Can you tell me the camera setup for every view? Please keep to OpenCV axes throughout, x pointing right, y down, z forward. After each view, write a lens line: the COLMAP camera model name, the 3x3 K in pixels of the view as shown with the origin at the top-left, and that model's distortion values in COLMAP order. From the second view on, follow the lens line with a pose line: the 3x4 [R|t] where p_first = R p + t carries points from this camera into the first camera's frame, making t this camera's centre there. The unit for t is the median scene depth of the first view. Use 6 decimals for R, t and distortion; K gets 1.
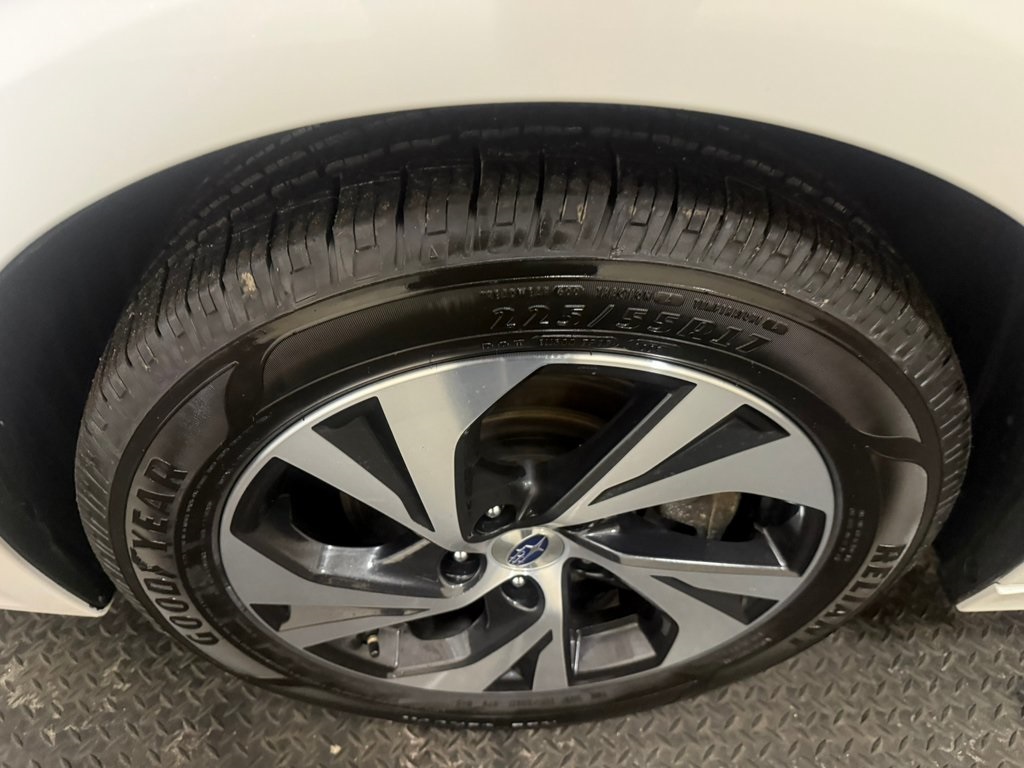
lens RADIAL K [[733.0, 0, 515.3], [0, 733.0, 386.1], [0, 0, 1]] dist [0.007143, -0.006532]
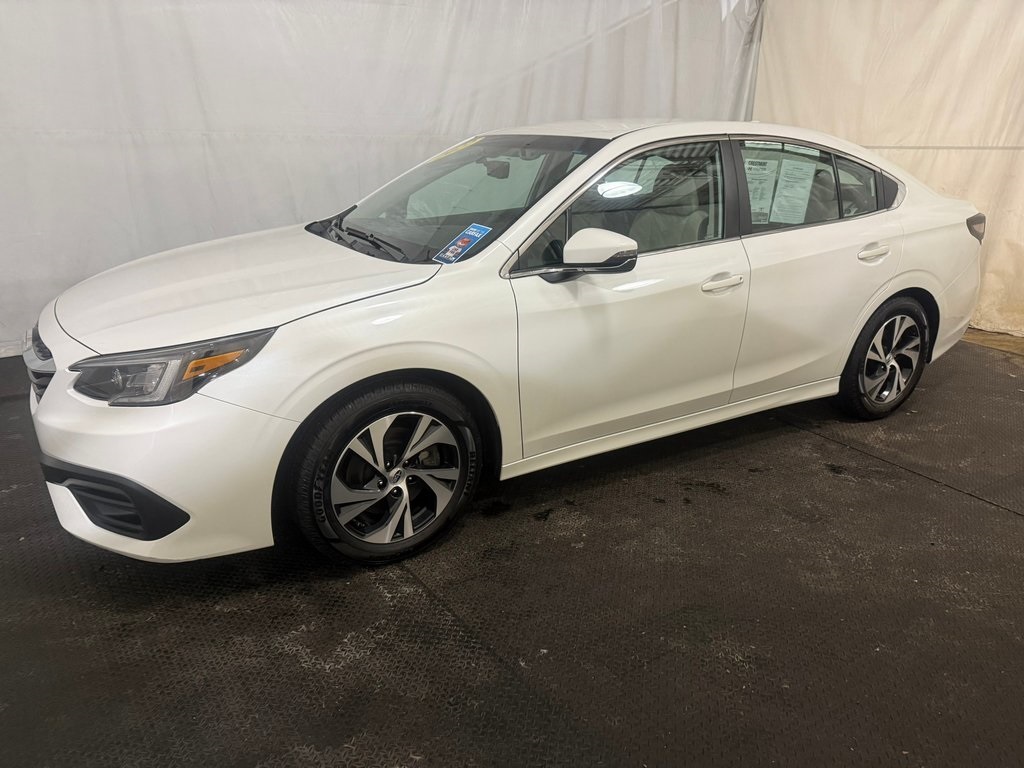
lens RADIAL K [[733.0, 0, 515.3], [0, 733.0, 386.1], [0, 0, 1]] dist [0.007143, -0.006532]
pose [[0.854843, -0.169672, 0.490362, -1.310446], [0.367946, 0.864555, -0.342287, 1.399865], [-0.365869, 0.473028, 0.801489, -2.705564]]
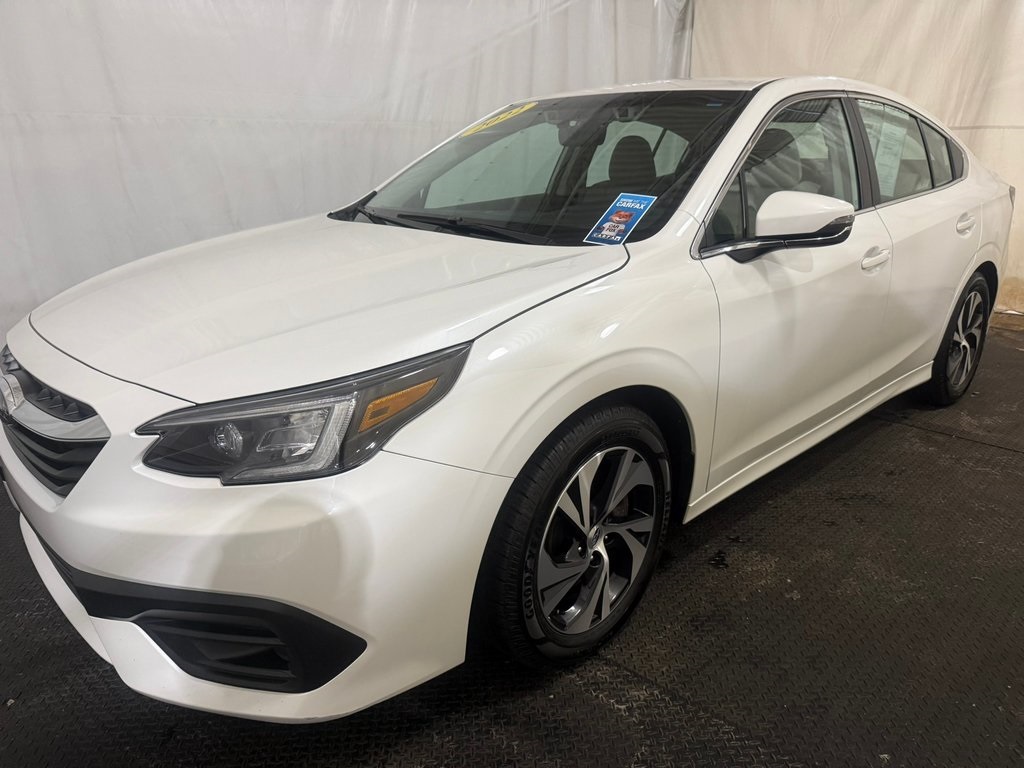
lens RADIAL K [[733.0, 0, 515.3], [0, 733.0, 386.1], [0, 0, 1]] dist [0.007143, -0.006532]
pose [[0.724441, -0.226190, 0.651170, -1.980276], [0.498521, 0.824320, -0.268280, 0.345301], [-0.476090, 0.518975, 0.709932, -1.254984]]
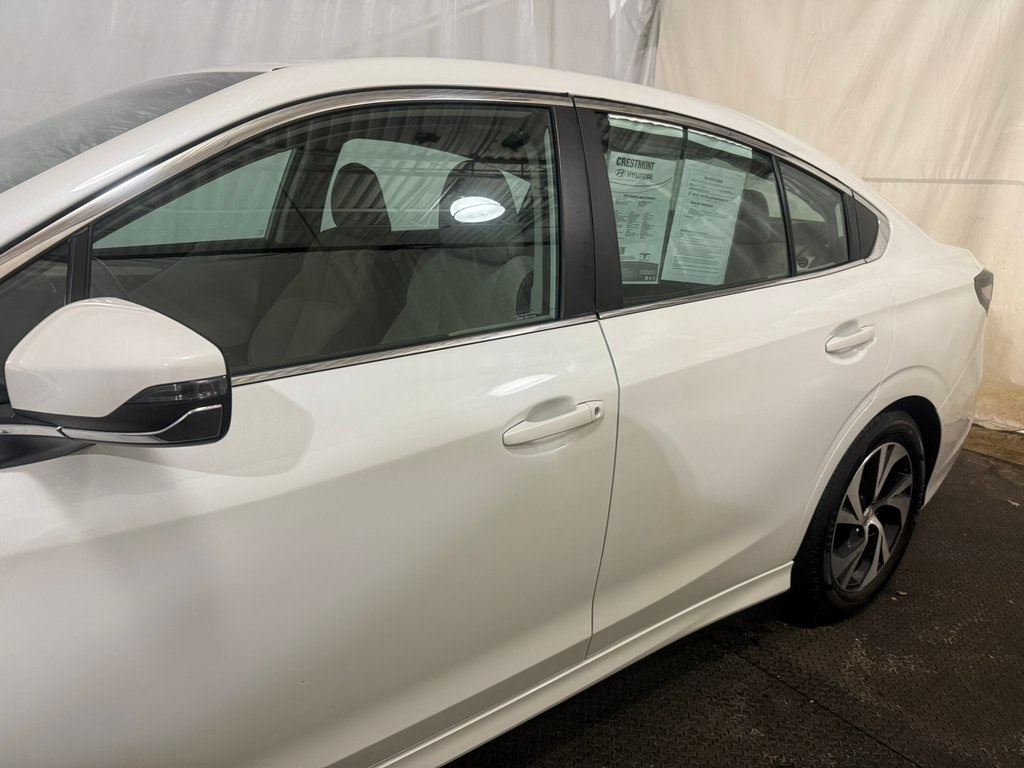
lens RADIAL K [[733.0, 0, 515.3], [0, 733.0, 386.1], [0, 0, 1]] dist [0.007143, -0.006532]
pose [[0.791306, -0.142838, 0.594501, 1.055373], [0.407795, 0.847770, -0.339102, 0.219637], [-0.455563, 0.510768, 0.729094, -1.158722]]
